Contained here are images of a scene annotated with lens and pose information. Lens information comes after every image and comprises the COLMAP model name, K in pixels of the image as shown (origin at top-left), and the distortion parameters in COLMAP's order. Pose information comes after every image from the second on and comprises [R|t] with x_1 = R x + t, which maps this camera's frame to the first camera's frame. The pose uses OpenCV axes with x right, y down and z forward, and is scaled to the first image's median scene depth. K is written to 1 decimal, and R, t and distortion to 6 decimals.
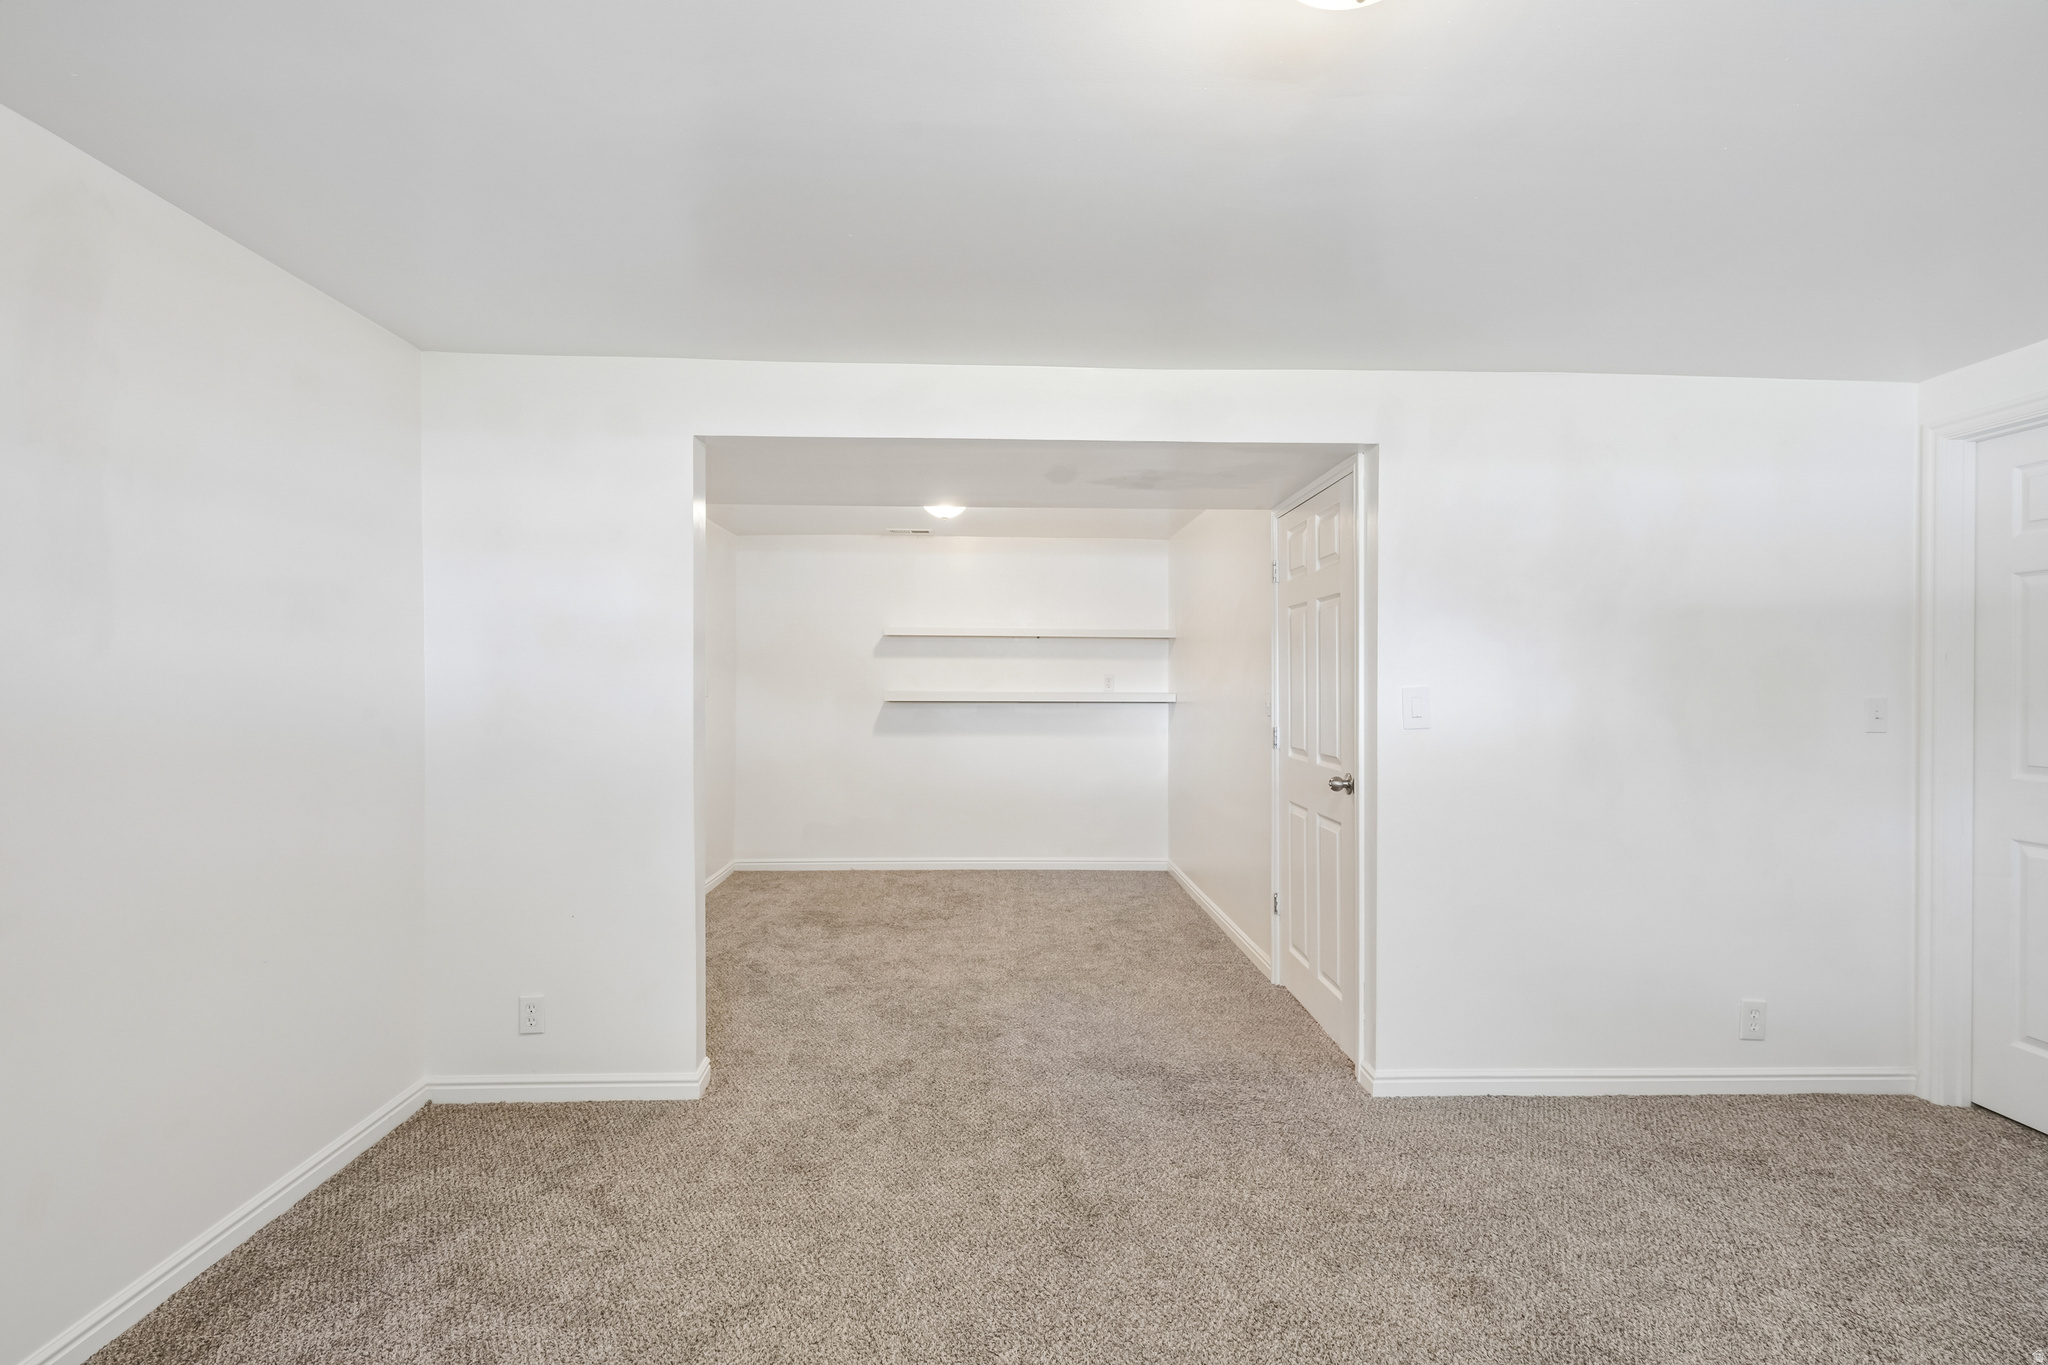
lens RADIAL K [[928.6, 0, 1020.3], [0, 928.6, 680.0], [0, 0, 1]] dist [-0.003966, 0.003072]
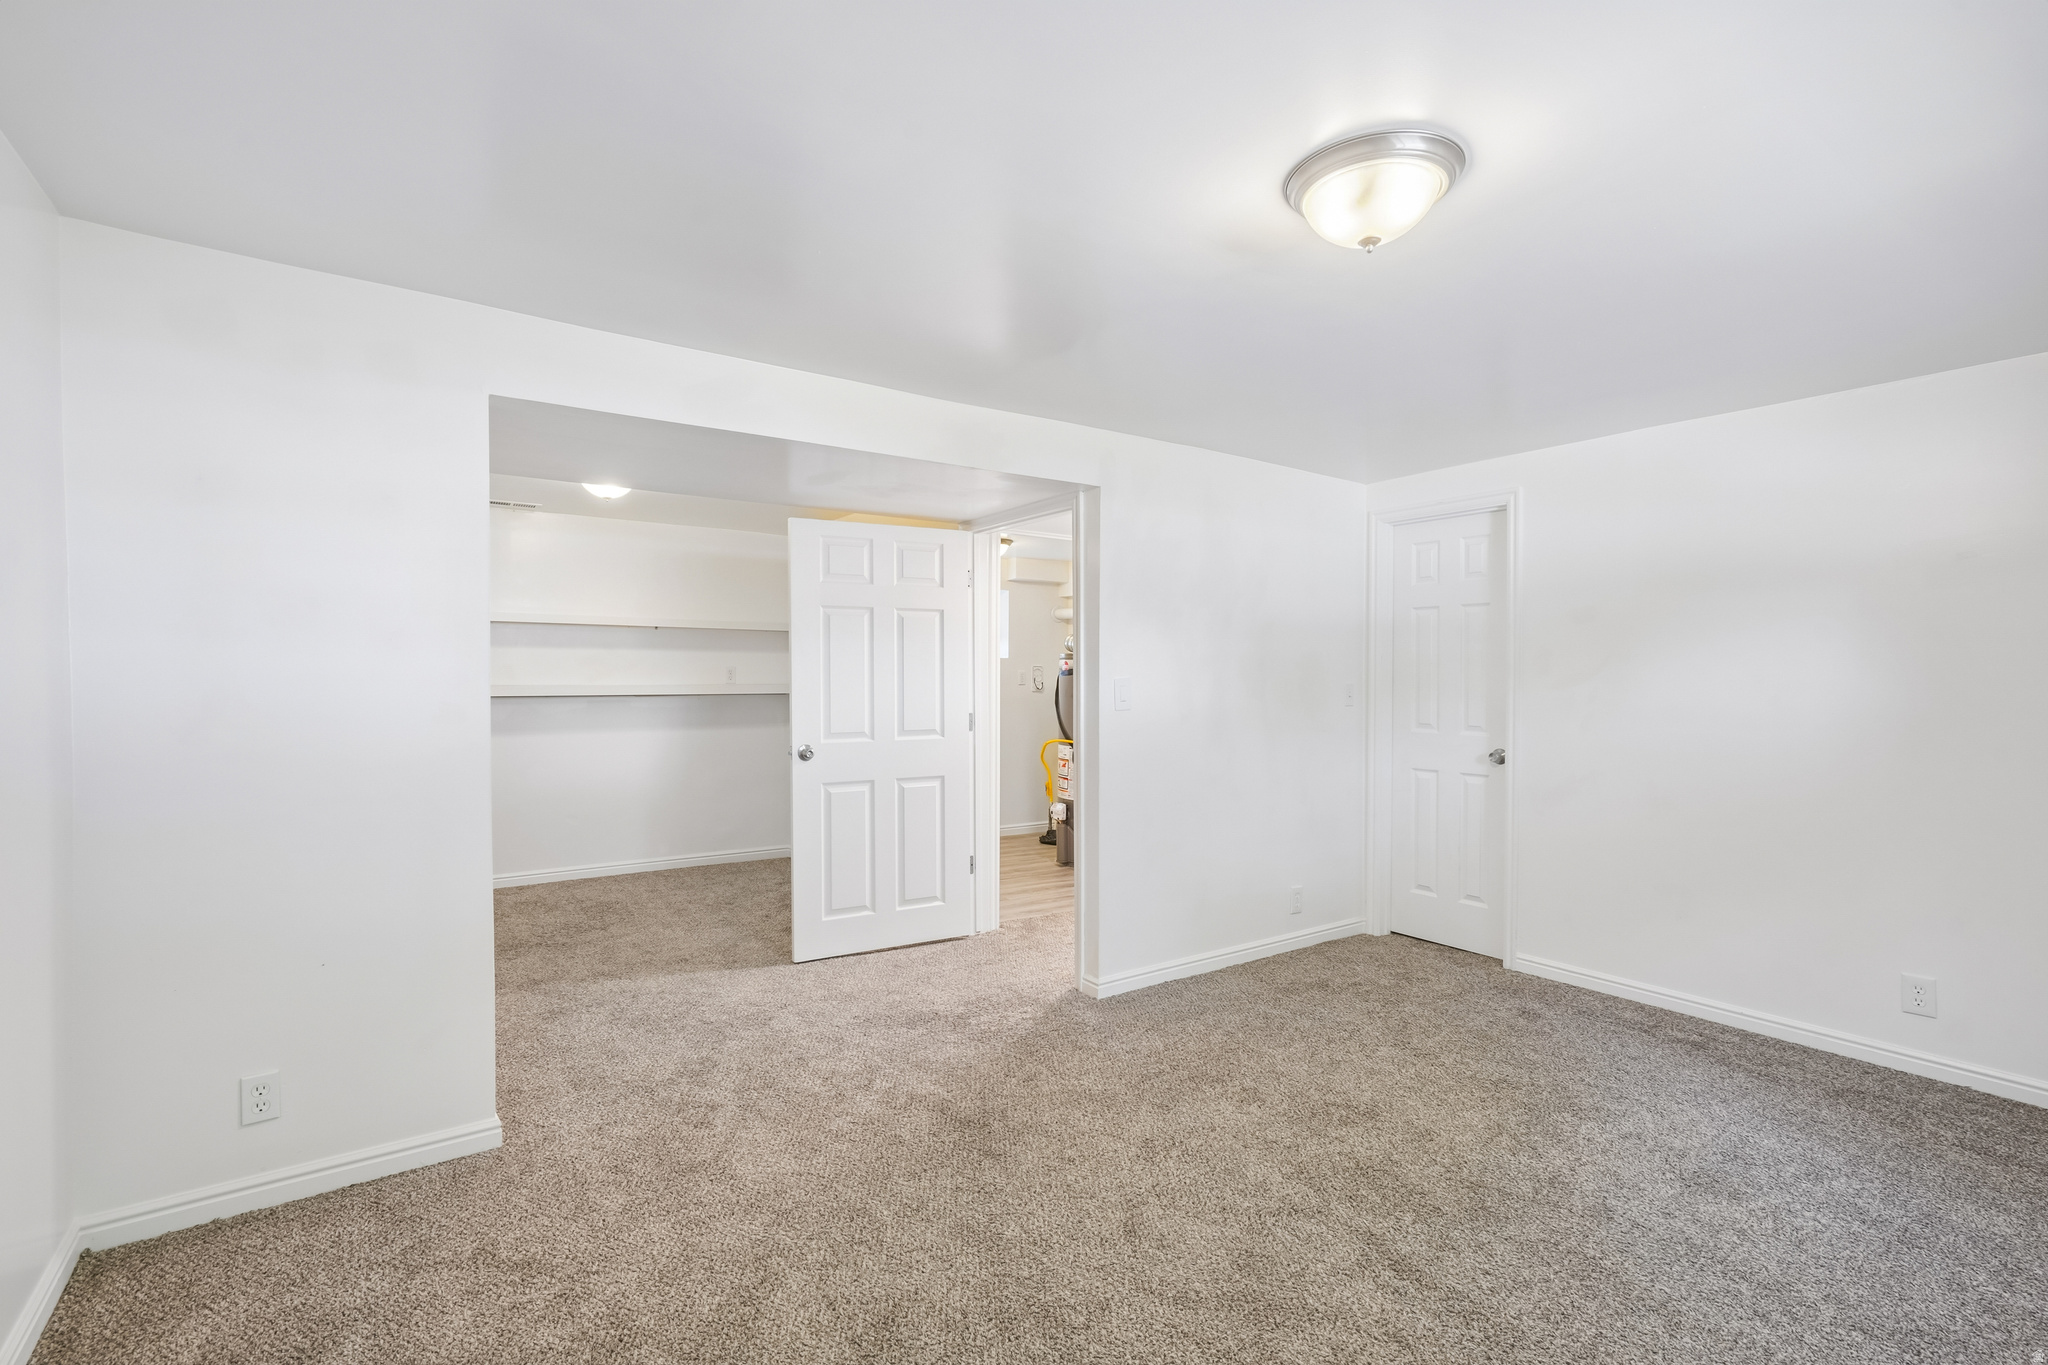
lens RADIAL K [[928.6, 0, 1020.3], [0, 928.6, 680.0], [0, 0, 1]] dist [-0.003966, 0.003072]
pose [[0.838859, -0.005258, 0.544324, -0.408326], [0.000245, 0.999957, 0.009282, -0.001659], [-0.544349, -0.007653, 0.838824, -0.010111]]
